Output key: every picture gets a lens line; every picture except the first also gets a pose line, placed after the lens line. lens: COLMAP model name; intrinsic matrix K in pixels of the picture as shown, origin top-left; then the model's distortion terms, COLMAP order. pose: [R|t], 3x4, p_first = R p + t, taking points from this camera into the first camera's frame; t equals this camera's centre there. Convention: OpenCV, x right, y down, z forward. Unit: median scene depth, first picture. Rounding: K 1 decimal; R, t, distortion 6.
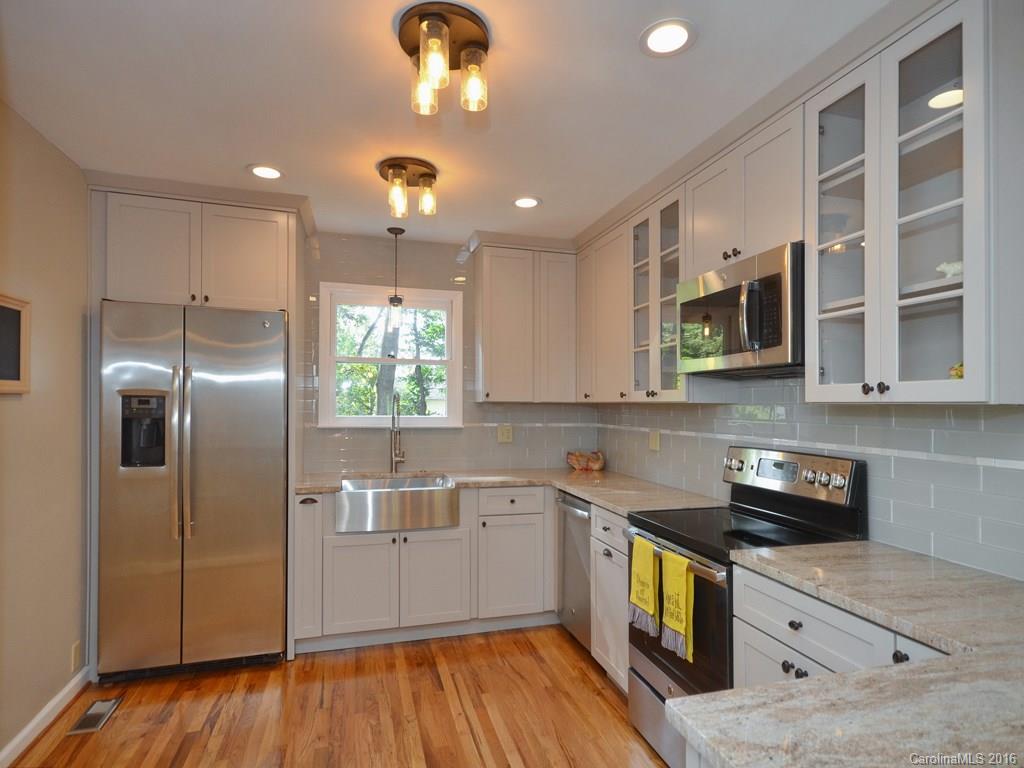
lens RADIAL K [[574.5, 0, 515.2], [0, 574.5, 389.7], [0, 0, 1]] dist [0.024815, 0.002604]
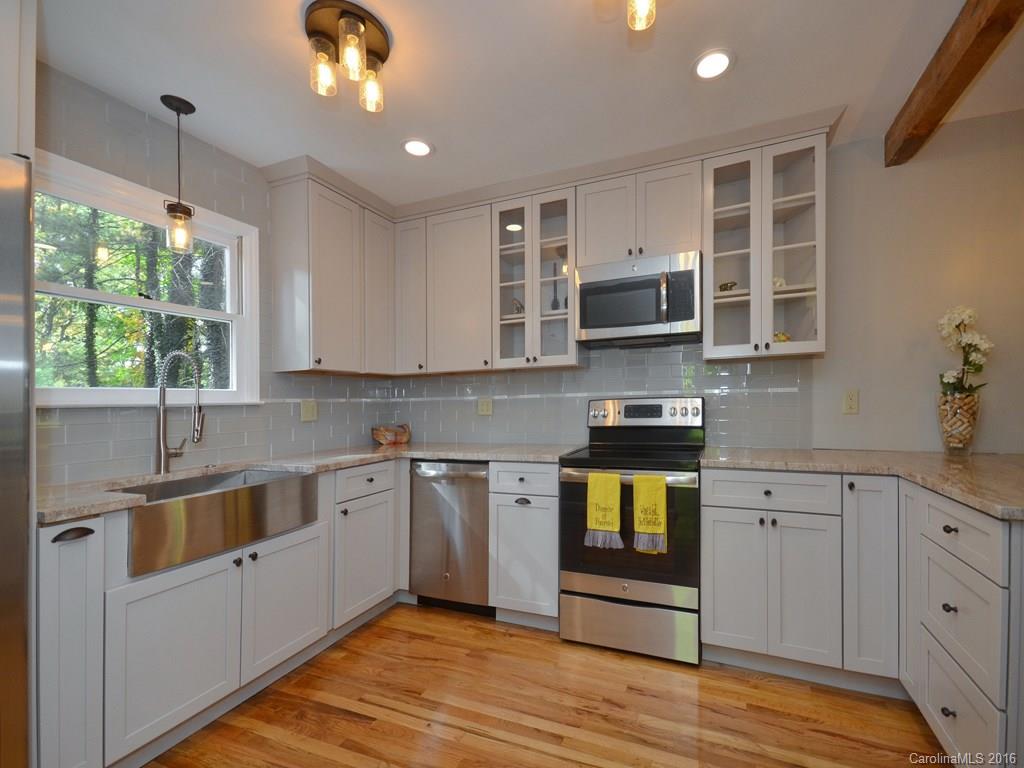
lens RADIAL K [[448.0, 0, 600.9], [0, 448.0, 389.0], [0, 0, 1]] dist [0.030499, 0.000036]
pose [[0.595090, -0.012309, 0.803565, -0.388009], [0.012644, 0.999902, 0.005953, 0.059106], [-0.803560, 0.006618, 0.595188, 0.329880]]
